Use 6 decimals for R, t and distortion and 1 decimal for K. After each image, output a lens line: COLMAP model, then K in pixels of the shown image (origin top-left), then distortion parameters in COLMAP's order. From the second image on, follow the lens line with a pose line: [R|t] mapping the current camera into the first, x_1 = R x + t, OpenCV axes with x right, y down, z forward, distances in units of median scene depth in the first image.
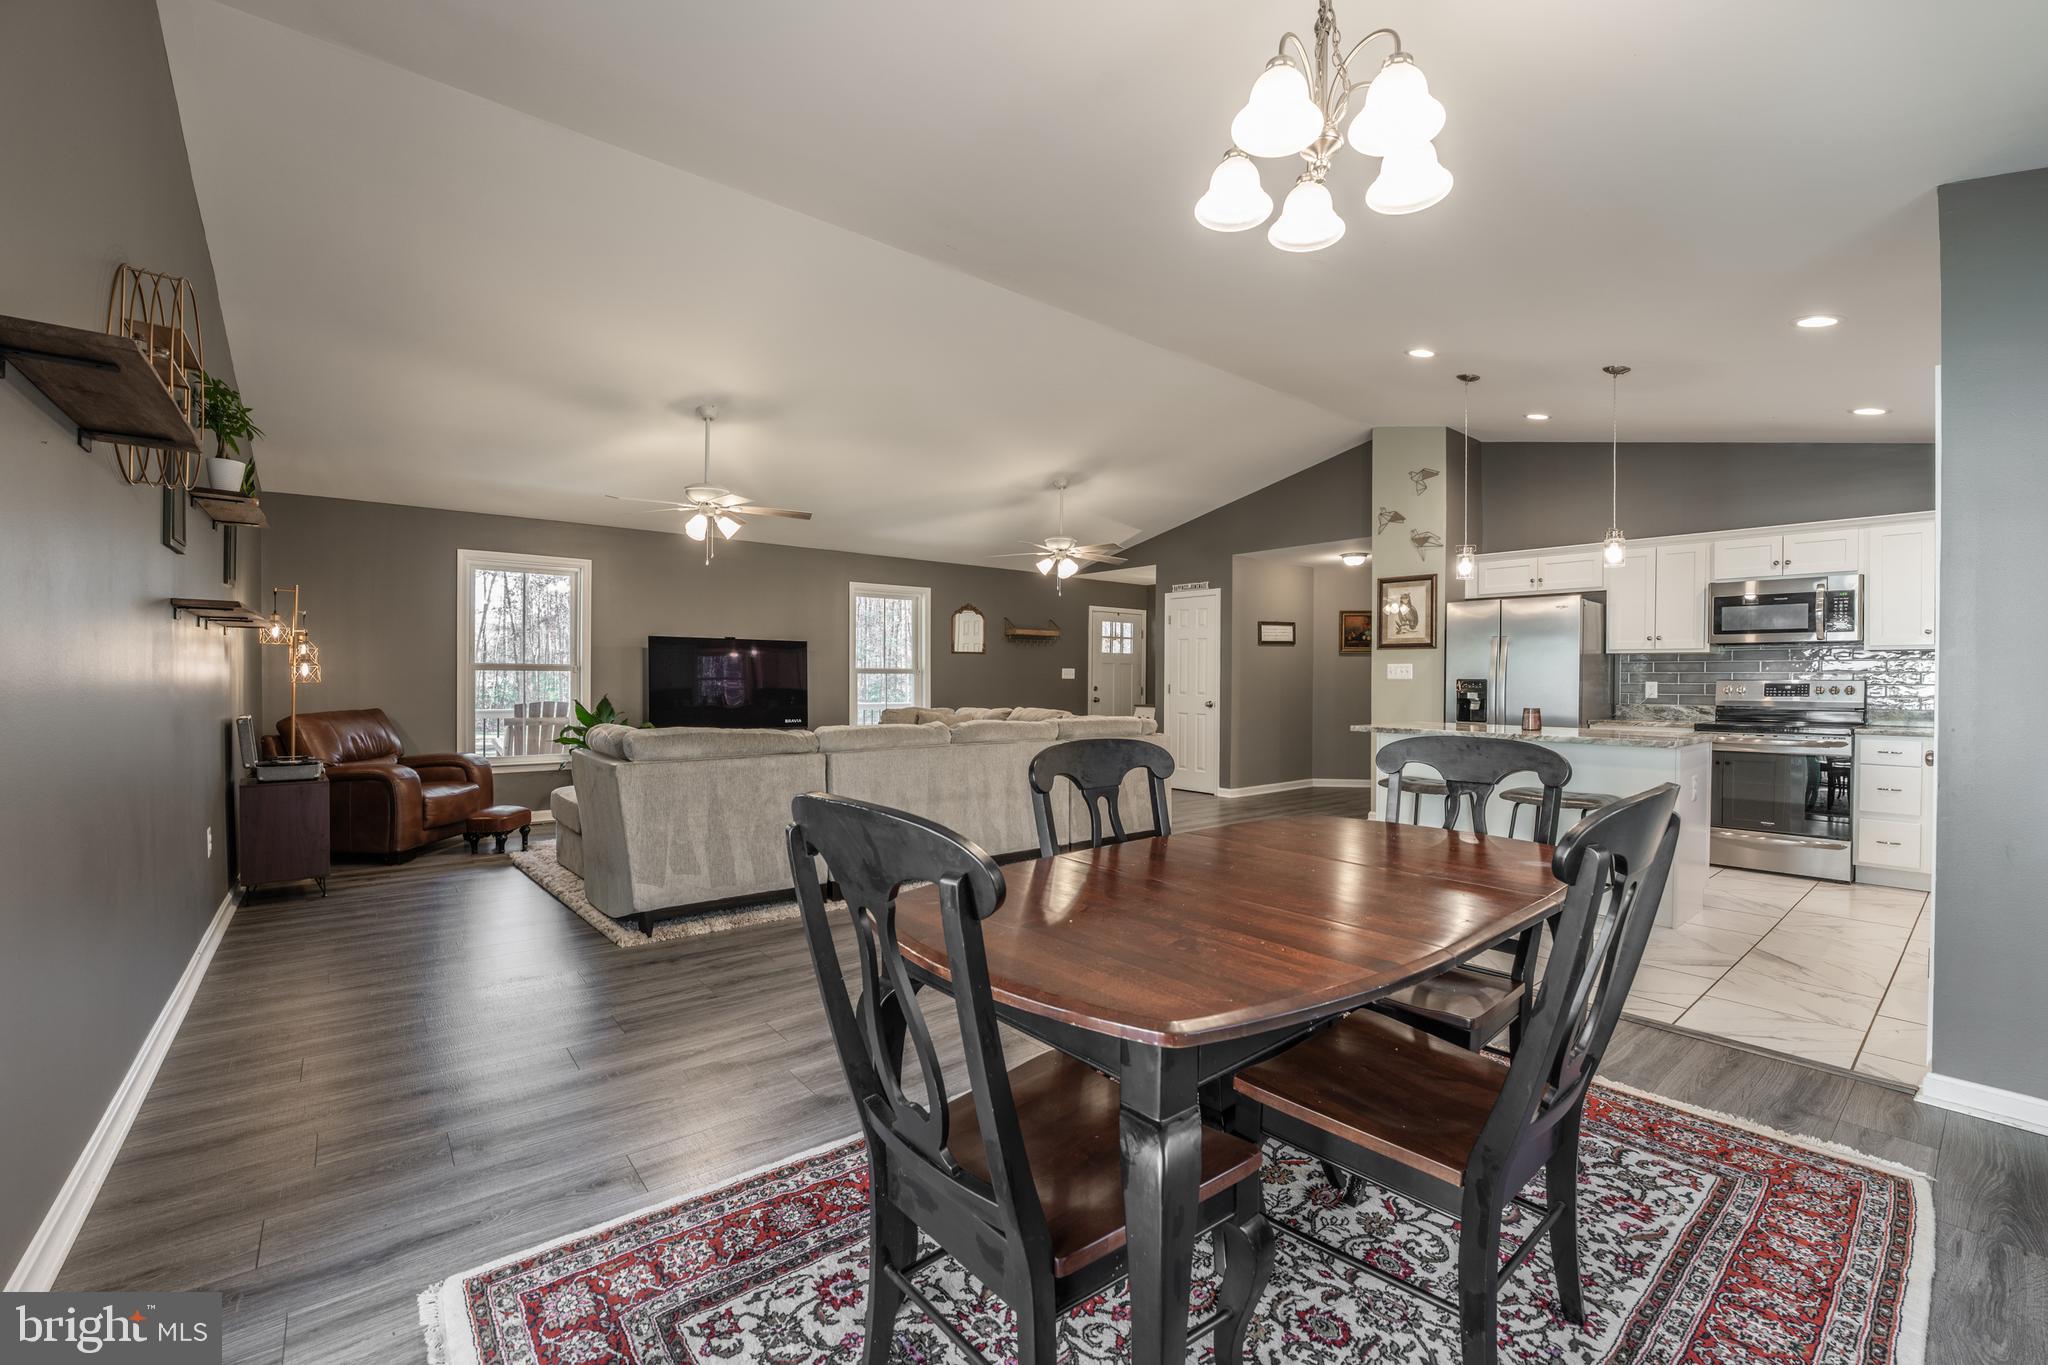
lens RADIAL K [[845.7, 0, 1017.2], [0, 845.7, 688.2], [0, 0, 1]] dist [-0.000453, 0.000083]
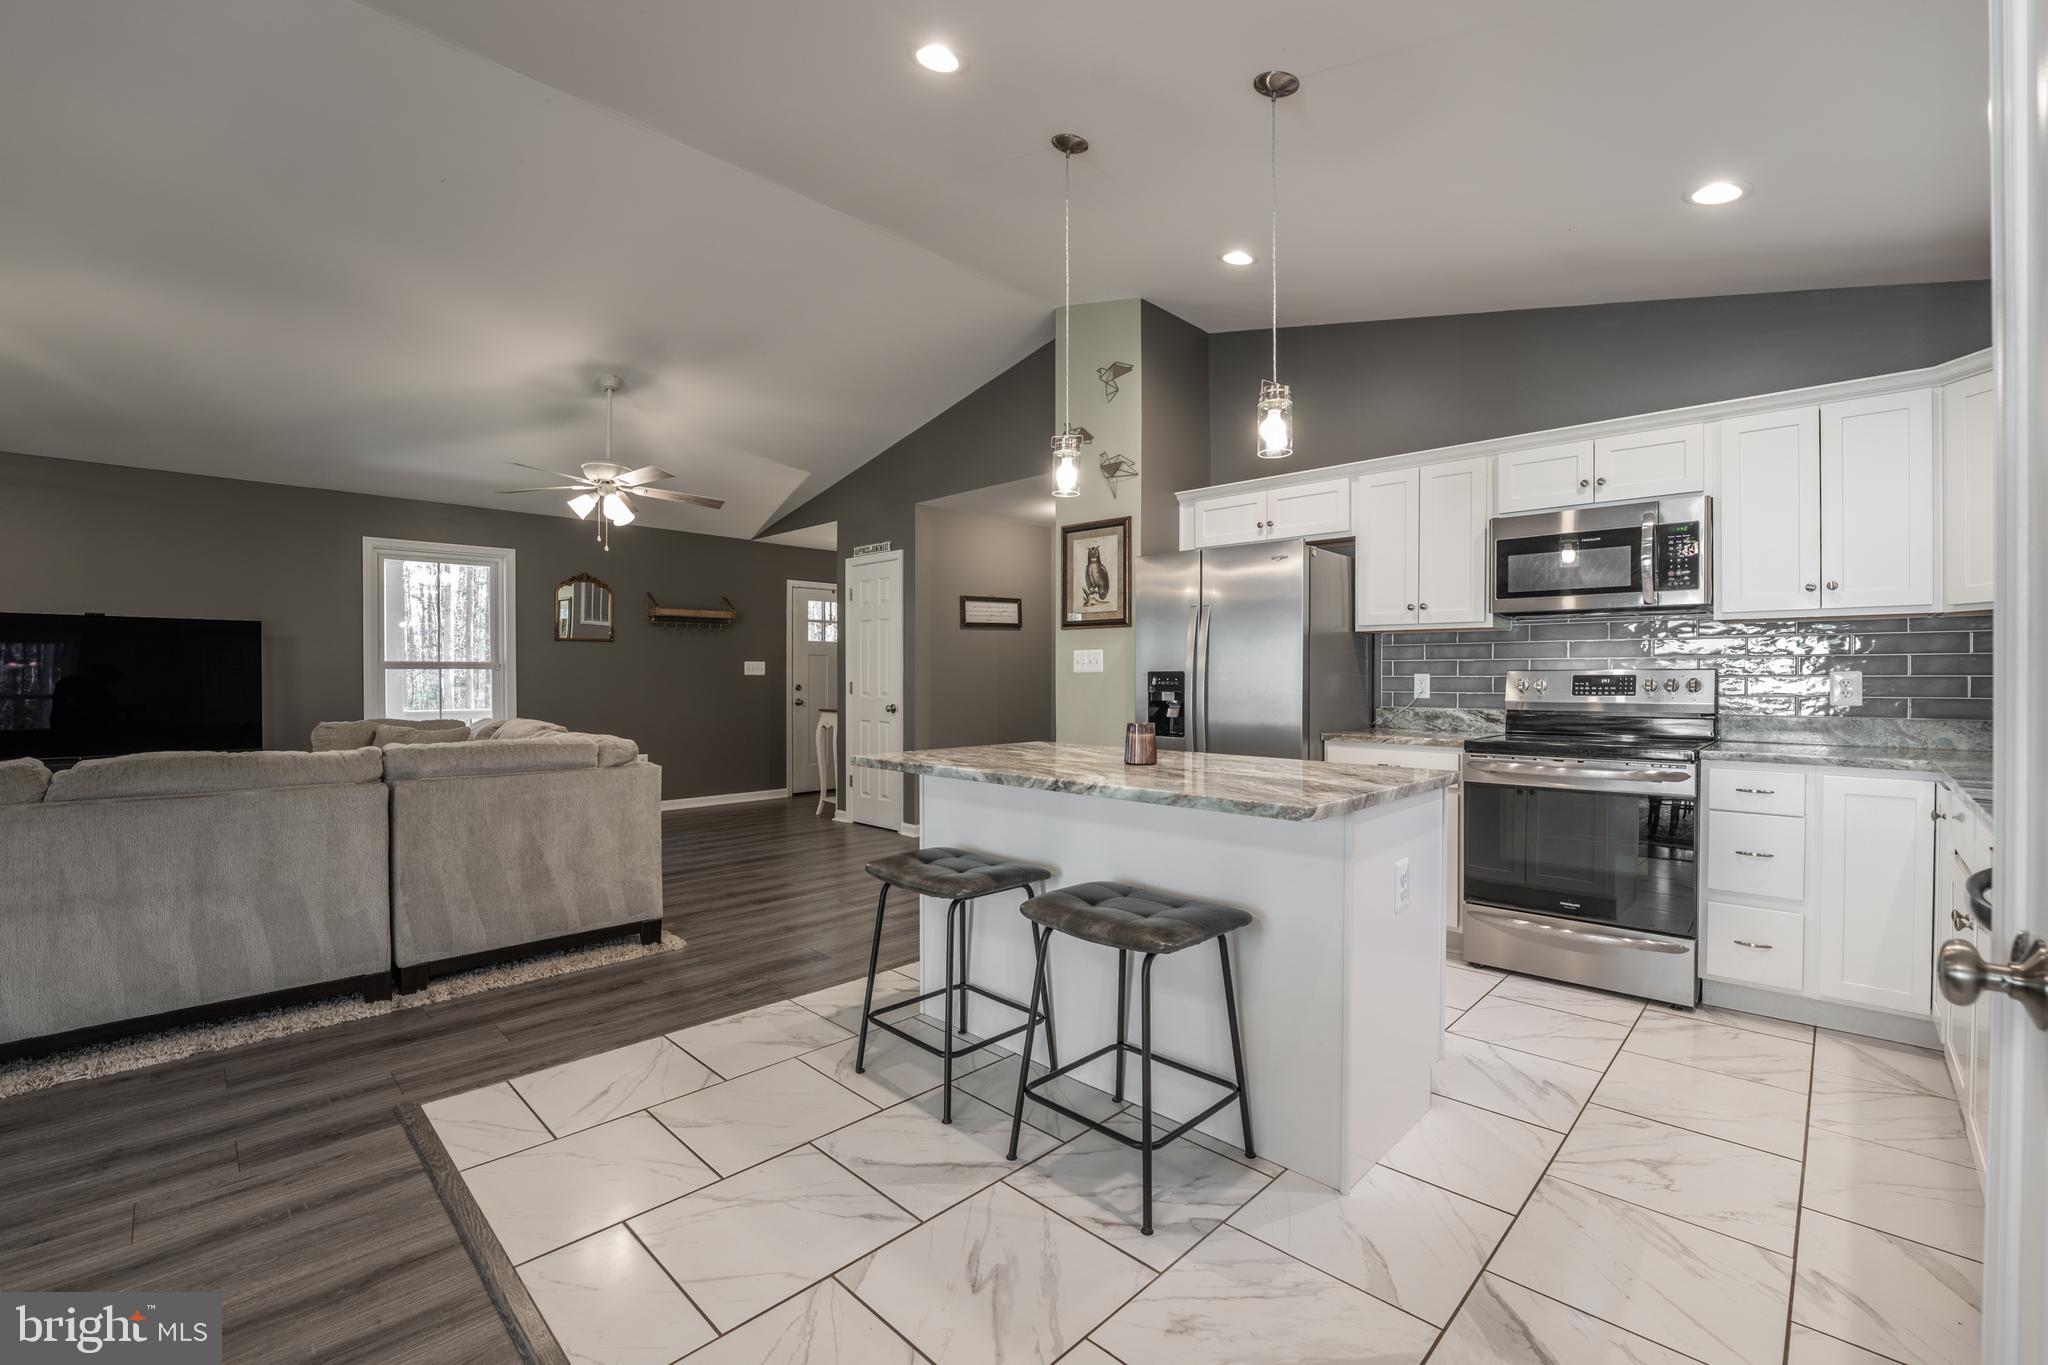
lens RADIAL K [[863.7, 0, 990.7], [0, 863.7, 684.6], [0, 0, 1]] dist [-0.002212, -0.000355]
pose [[0.996442, -0.006052, 0.084069, 0.327482], [0.006180, 0.999980, -0.001270, -0.000394], [-0.084060, 0.001786, 0.996459, 0.323374]]
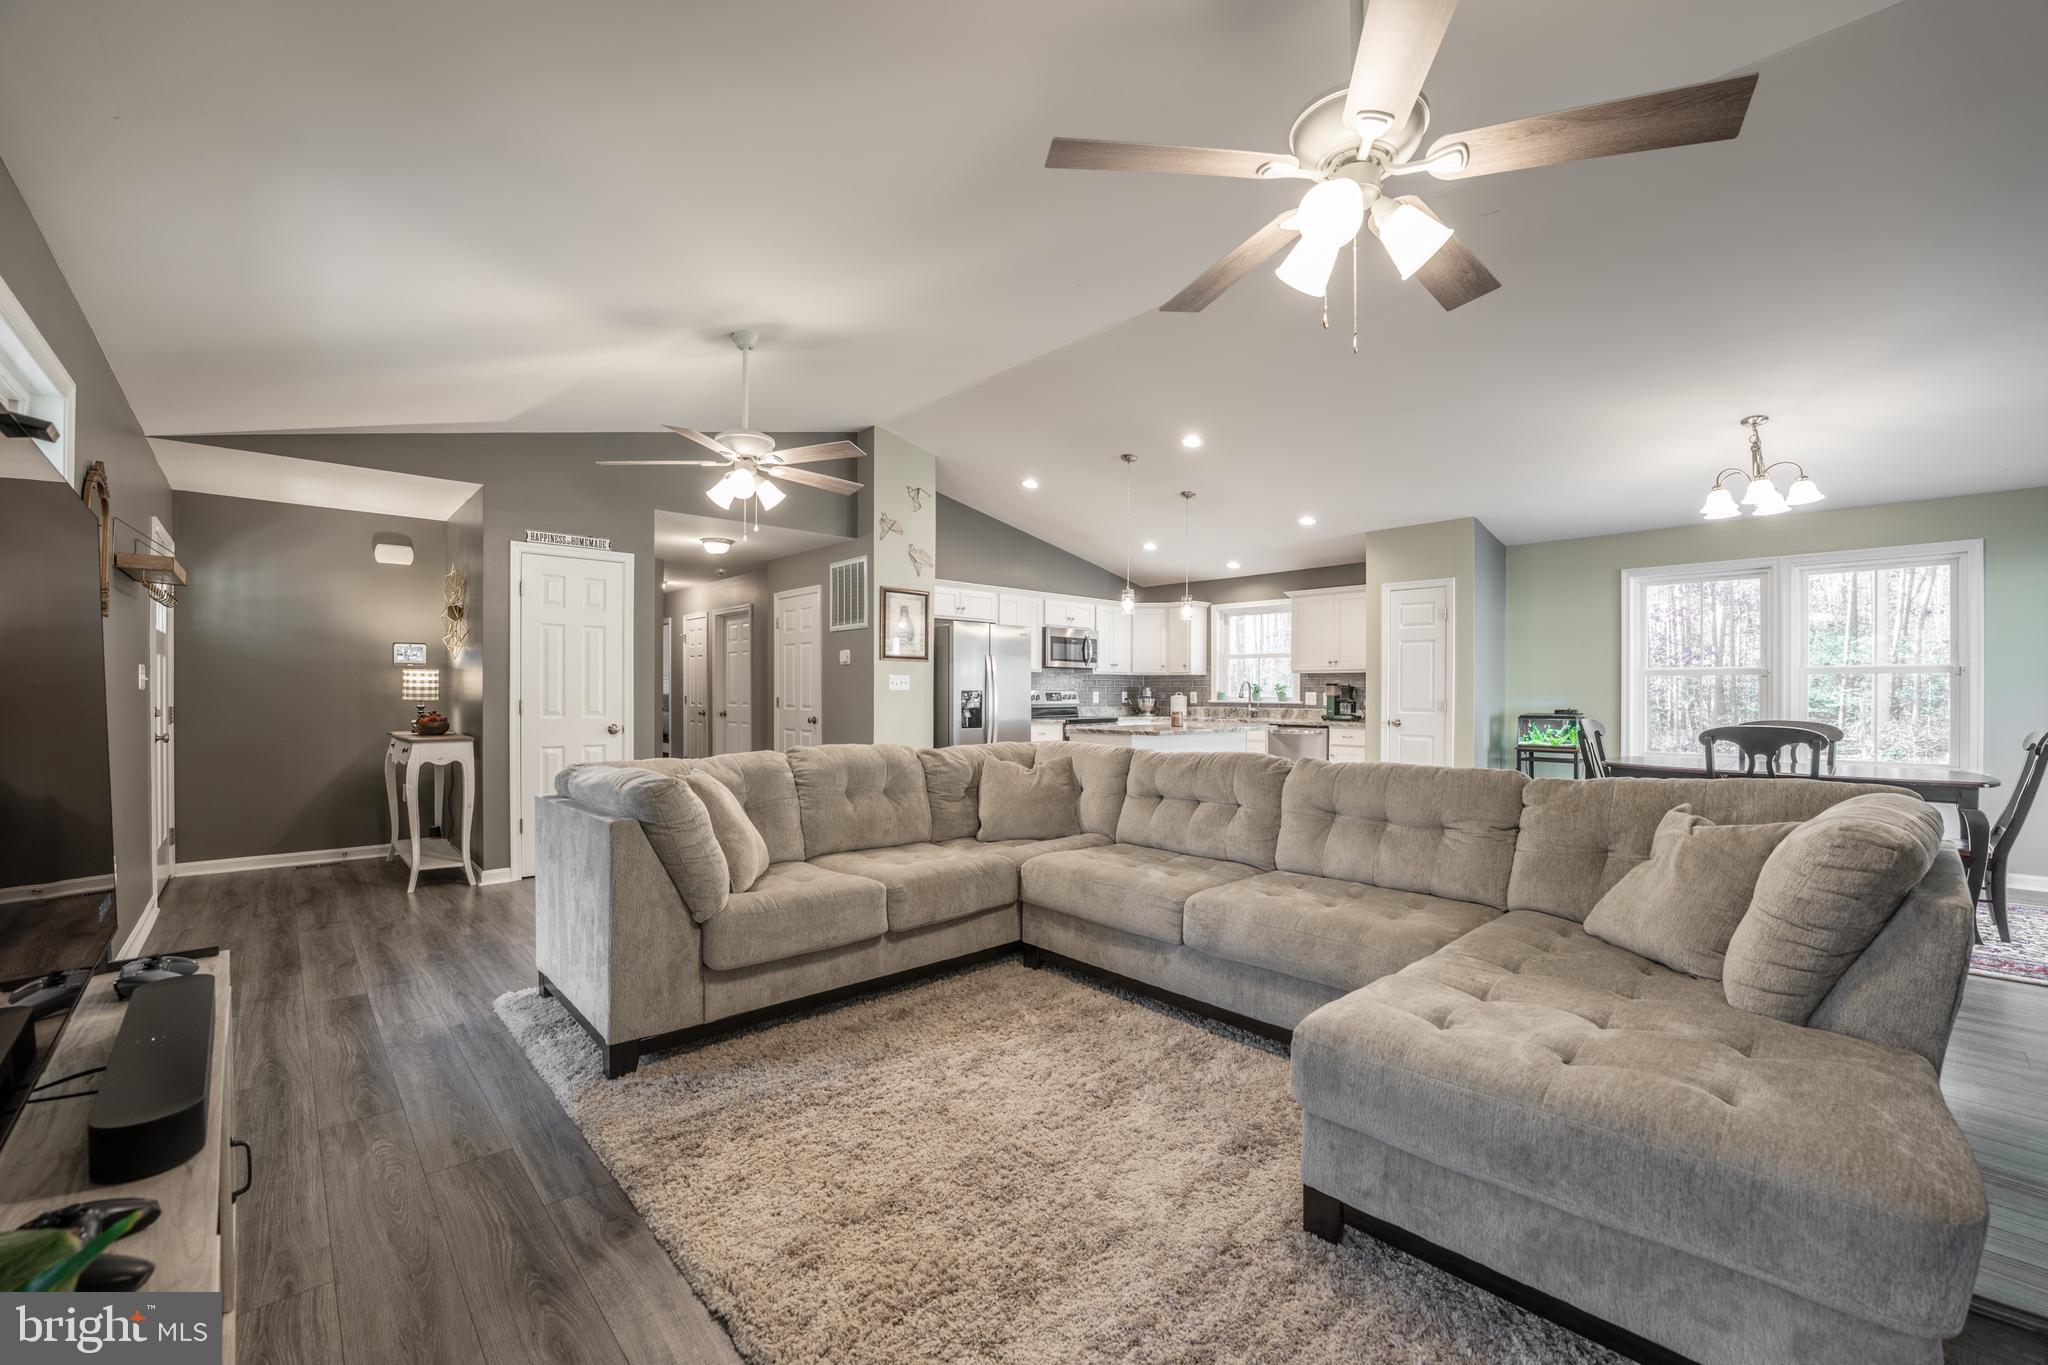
lens RADIAL K [[845.7, 0, 1017.2], [0, 845.7, 688.2], [0, 0, 1]] dist [-0.000453, 0.000083]
pose [[-0.056306, -0.003485, 0.998407, -0.573367], [0.006000, 0.999975, 0.003829, -0.016980], [-0.998396, 0.006206, -0.056284, 0.953447]]
